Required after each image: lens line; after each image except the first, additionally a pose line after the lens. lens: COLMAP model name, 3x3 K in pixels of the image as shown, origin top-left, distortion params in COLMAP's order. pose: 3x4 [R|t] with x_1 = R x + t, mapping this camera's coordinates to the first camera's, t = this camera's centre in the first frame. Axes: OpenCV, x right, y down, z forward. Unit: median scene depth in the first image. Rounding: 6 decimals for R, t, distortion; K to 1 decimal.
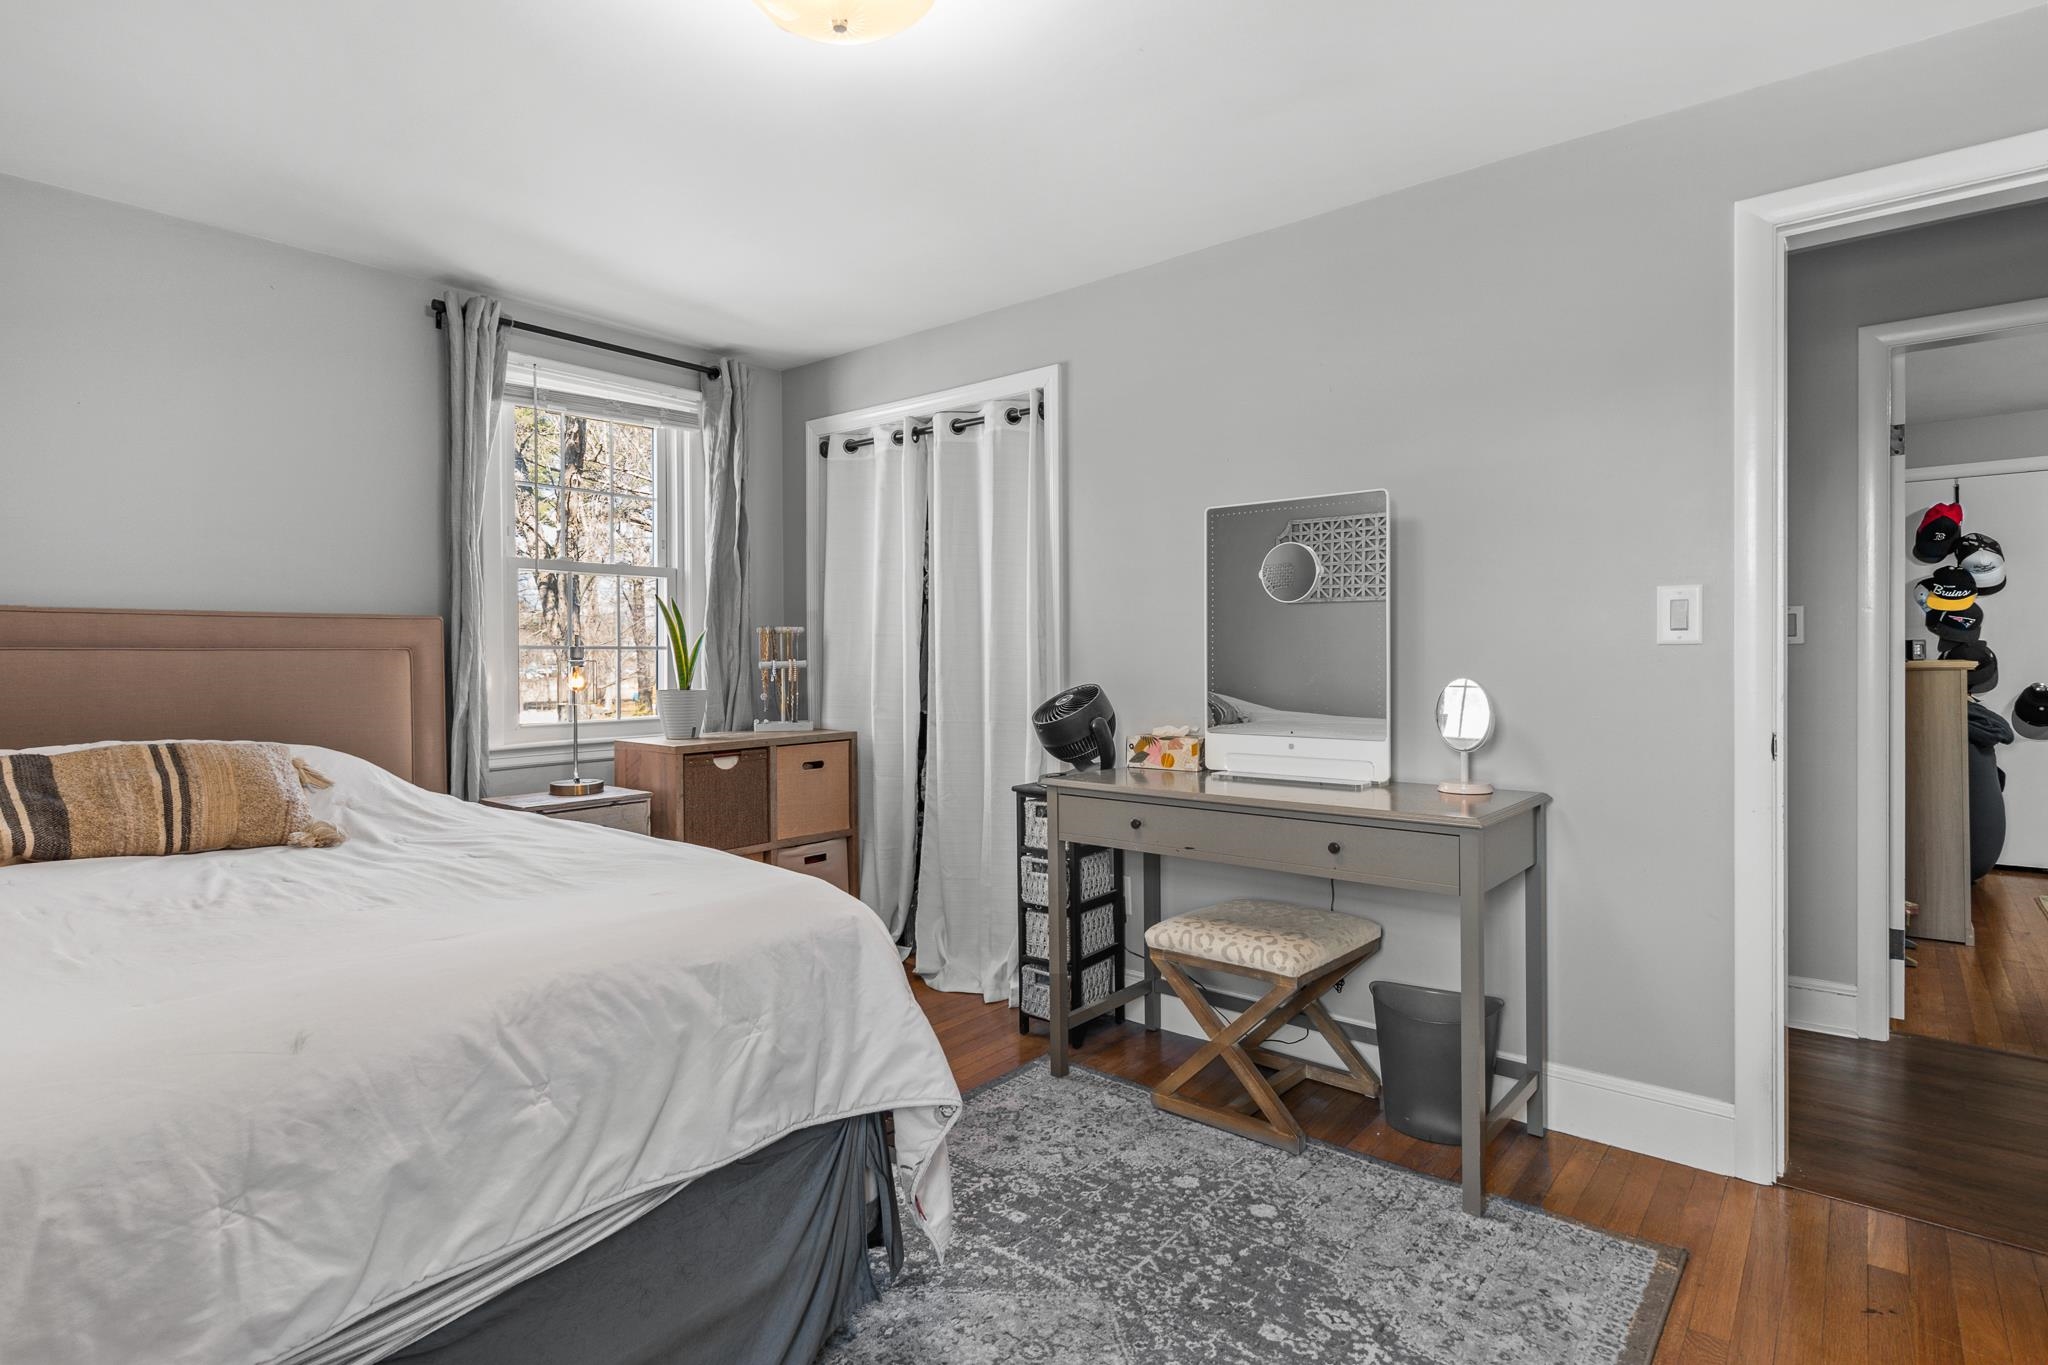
lens RADIAL K [[1070.3, 0, 1021.8], [0, 1070.3, 667.4], [0, 0, 1]] dist [0.003557, 0.000500]
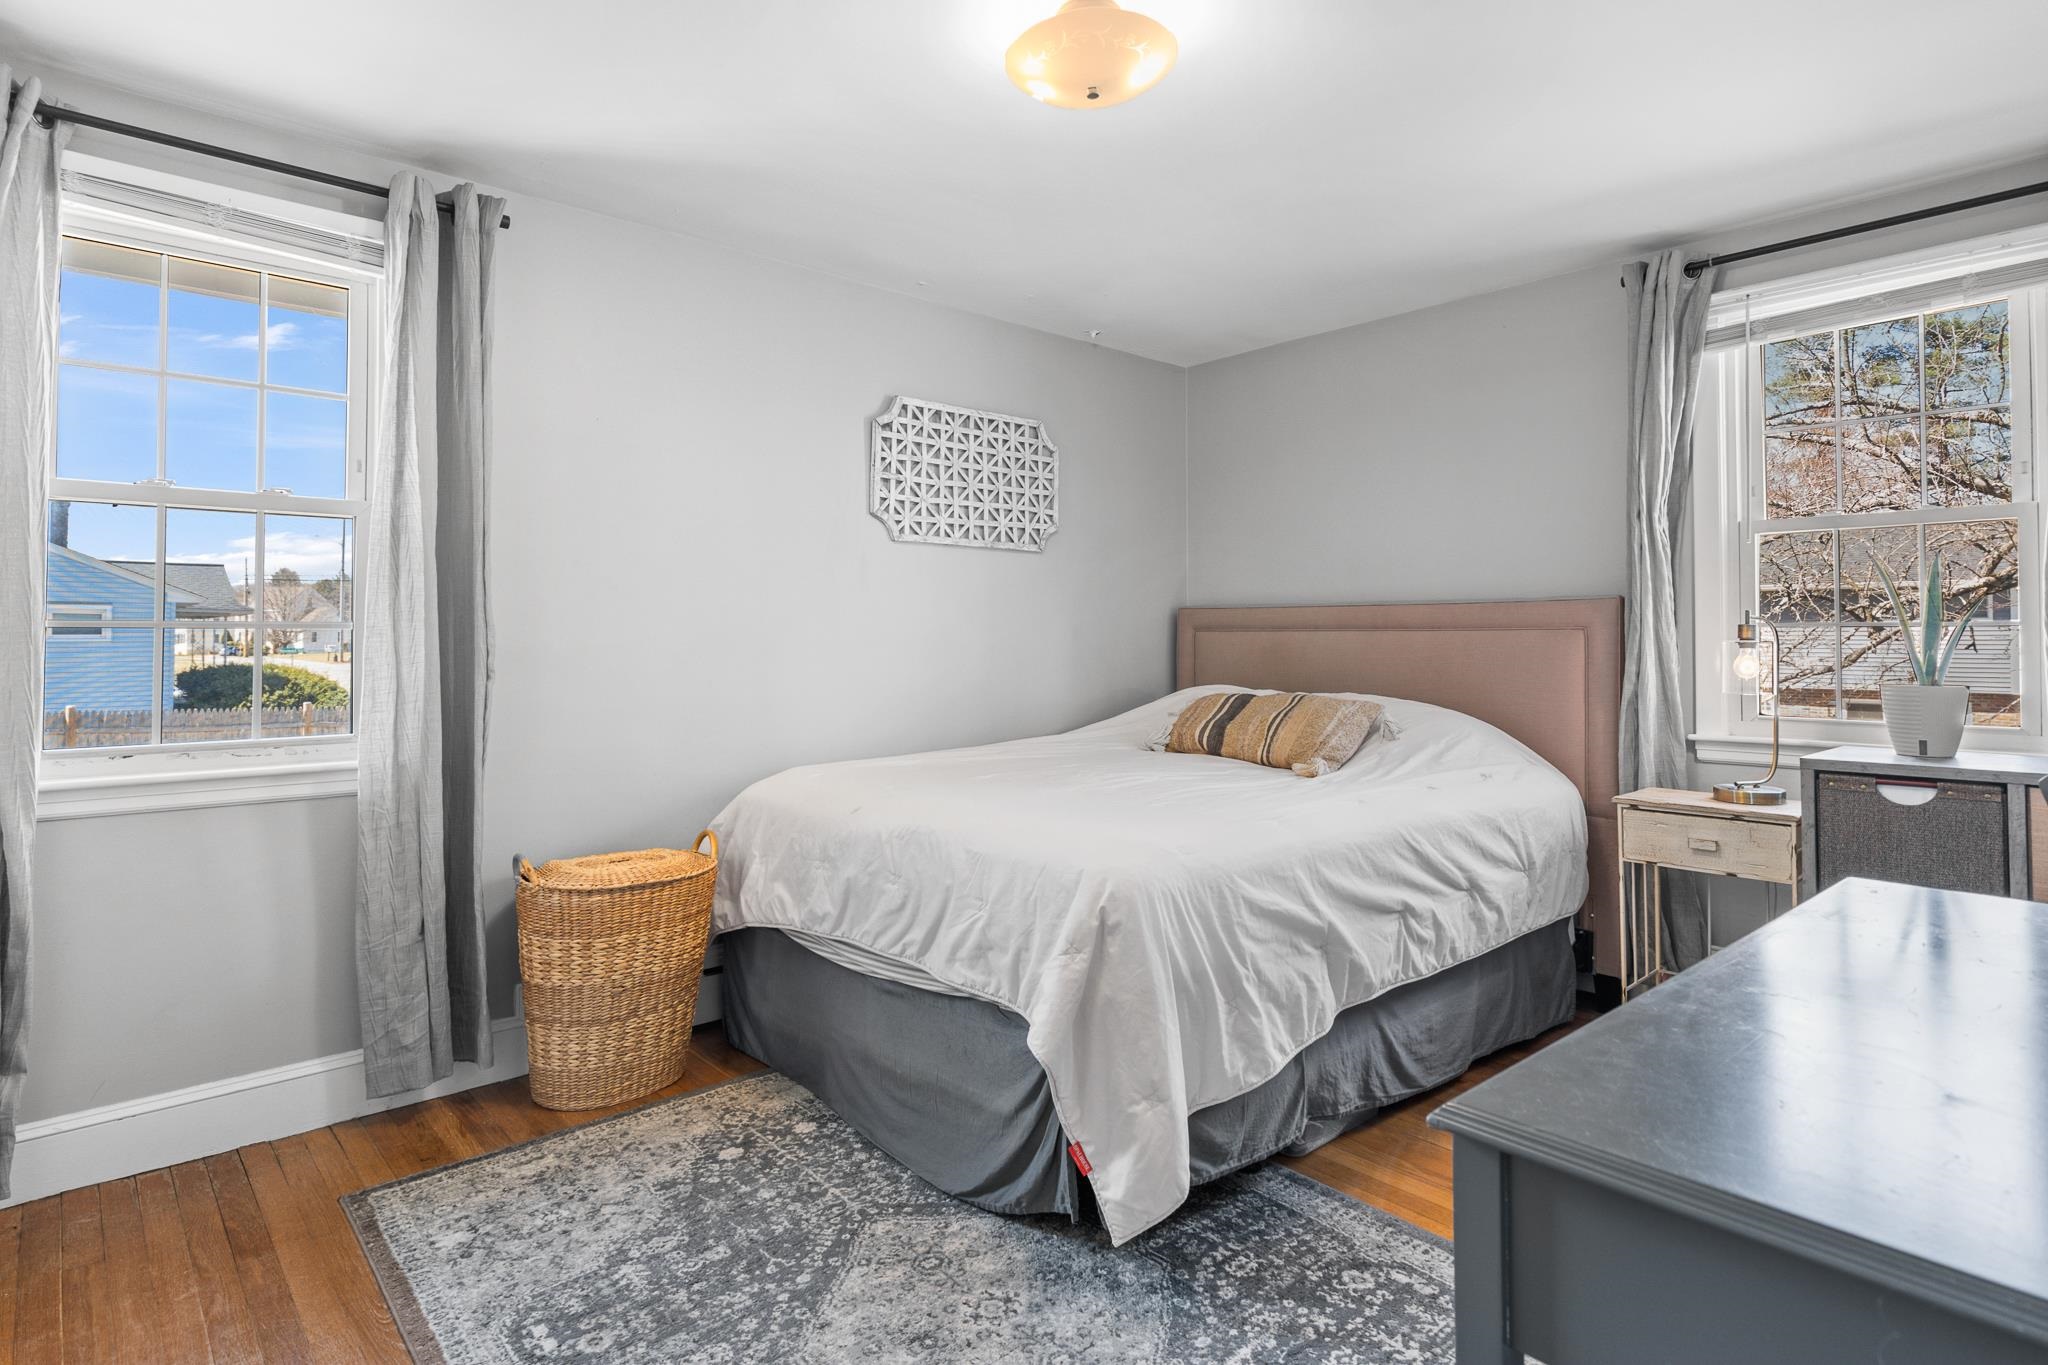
lens RADIAL K [[1088.9, 0, 1018.3], [0, 1088.9, 636.1], [0, 0, 1]] dist [0.000275, 0.000299]
pose [[-0.157624, 0.000334, -0.987499, 0.805786], [-0.013948, 0.999899, 0.002564, -0.007420], [0.987401, 0.014178, -0.157604, 0.917669]]
